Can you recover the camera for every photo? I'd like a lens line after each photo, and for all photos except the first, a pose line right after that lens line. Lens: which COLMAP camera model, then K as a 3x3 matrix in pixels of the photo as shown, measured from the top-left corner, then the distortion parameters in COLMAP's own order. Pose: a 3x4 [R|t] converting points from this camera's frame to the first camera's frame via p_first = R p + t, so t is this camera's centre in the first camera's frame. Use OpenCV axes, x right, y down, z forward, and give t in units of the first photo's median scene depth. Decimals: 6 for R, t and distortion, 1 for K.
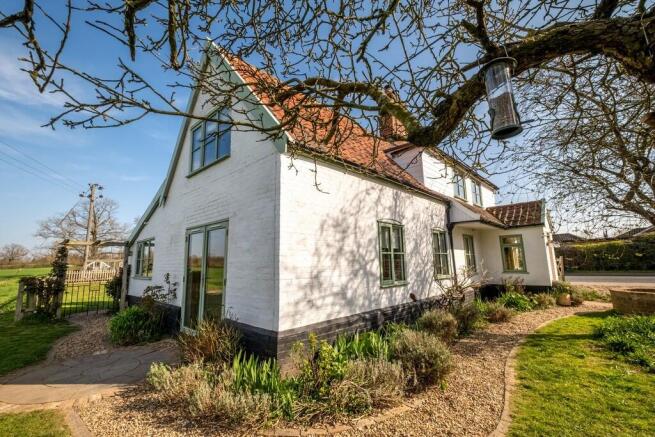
lens RADIAL K [[286.3, 0, 327.5], [0, 286.3, 218.5], [0, 0, 1]] dist [0.000703, 0.000210]
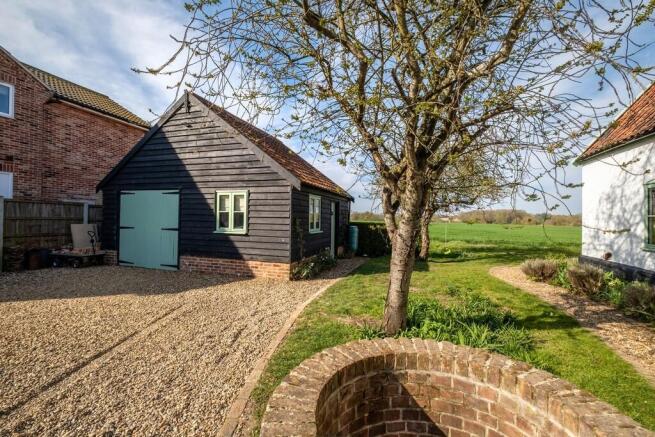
lens RADIAL K [[286.3, 0, 327.5], [0, 286.3, 218.5], [0, 0, 1]] dist [0.000703, 0.000210]
pose [[-0.908128, 0.008450, -0.418607, 1.768797], [0.069030, 0.989136, -0.129788, 0.198140], [0.412962, -0.146760, -0.898846, 1.583318]]
